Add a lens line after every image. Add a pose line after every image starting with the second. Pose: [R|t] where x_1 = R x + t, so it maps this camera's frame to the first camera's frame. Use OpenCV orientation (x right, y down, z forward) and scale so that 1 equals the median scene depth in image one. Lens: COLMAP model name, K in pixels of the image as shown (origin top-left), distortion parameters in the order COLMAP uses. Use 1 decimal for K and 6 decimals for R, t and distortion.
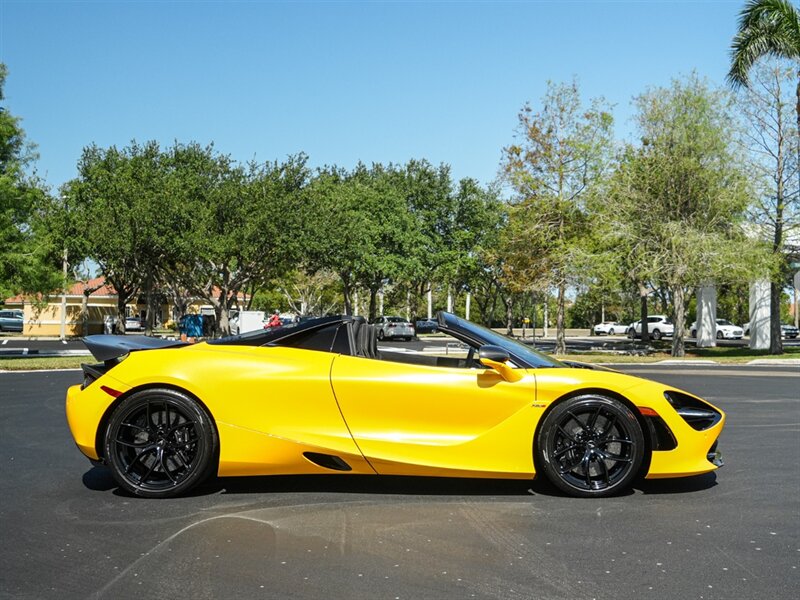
lens RADIAL K [[965.7, 0, 429.2], [0, 965.7, 300.5], [0, 0, 1]] dist [-0.095607, 0.000000]
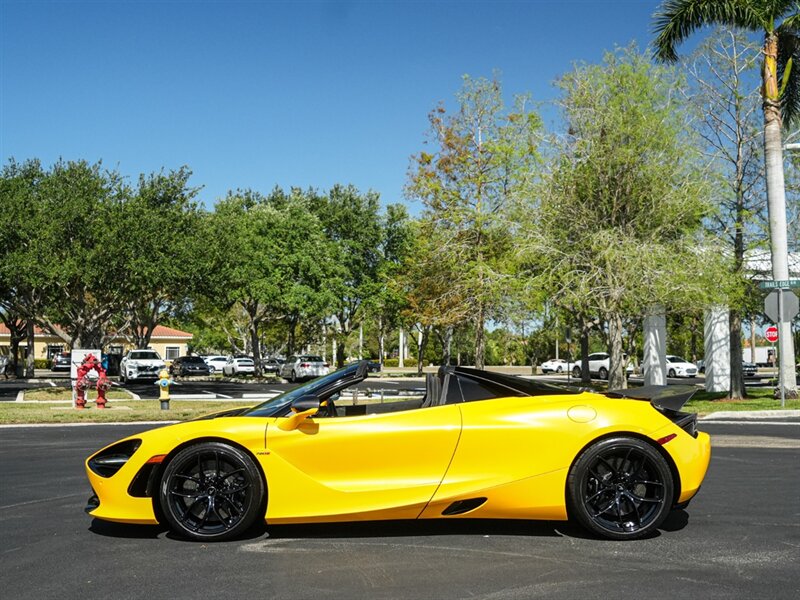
lens RADIAL K [[860.6, 0, 435.7], [0, 860.6, 316.7], [0, 0, 1]] dist [-0.047787, 0.000000]
pose [[0.999728, -0.004788, 0.022825, 0.069570], [0.005409, 0.999614, -0.027260, 0.003460], [-0.022685, 0.027376, 0.999368, 0.215783]]
